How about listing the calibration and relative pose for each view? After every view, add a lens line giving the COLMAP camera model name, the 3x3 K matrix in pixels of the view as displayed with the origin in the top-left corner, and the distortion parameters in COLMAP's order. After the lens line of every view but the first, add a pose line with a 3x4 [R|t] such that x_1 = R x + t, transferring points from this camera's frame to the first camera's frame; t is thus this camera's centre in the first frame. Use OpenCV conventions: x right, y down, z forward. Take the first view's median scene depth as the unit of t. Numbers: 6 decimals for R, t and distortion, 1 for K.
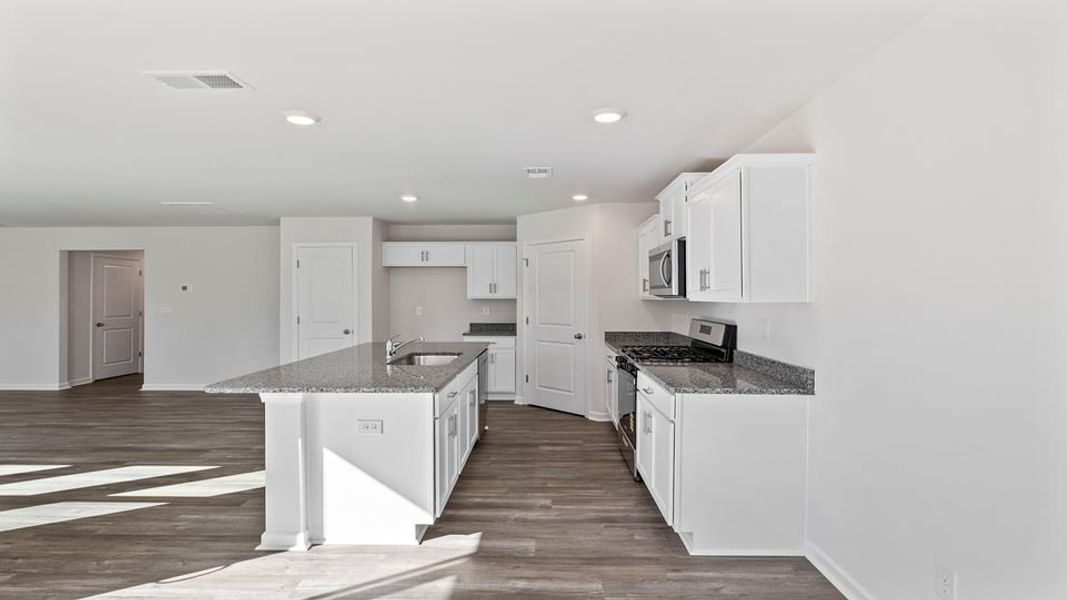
lens RADIAL K [[529.2, 0, 529.8], [0, 529.2, 296.7], [0, 0, 1]] dist [0.004114, -0.002283]
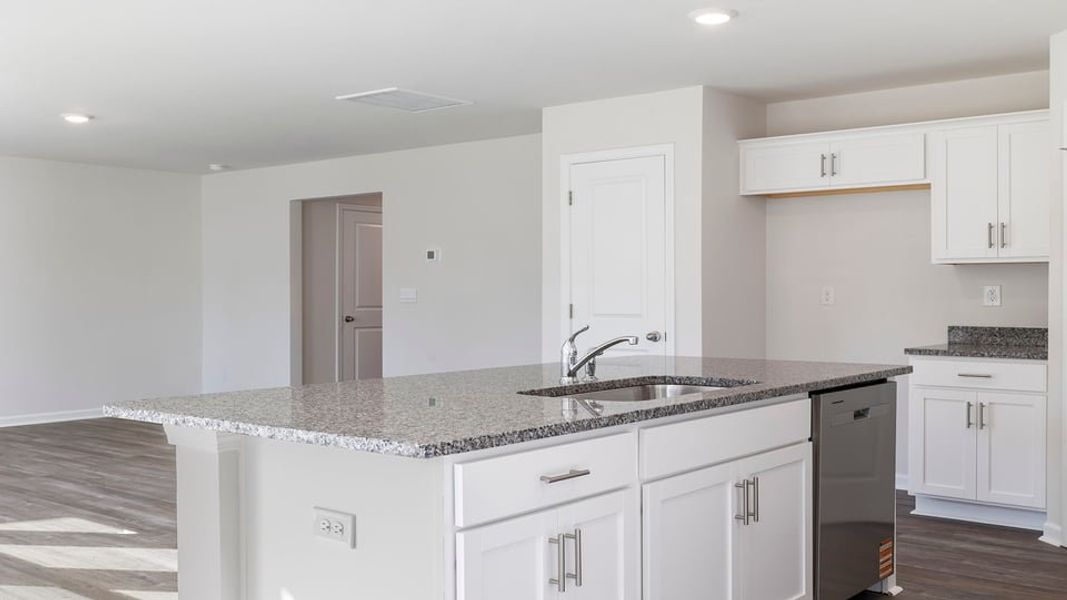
lens RADIAL K [[1063.9, 0, 528.5], [0, 1063.9, 295.2], [0, 0, 1]] dist [-0.005530, 0.000000]
pose [[0.791458, 0.001843, -0.611221, 0.160748], [0.000533, 0.999993, 0.003706, 0.029595], [0.611223, -0.003259, 0.791452, 0.211736]]
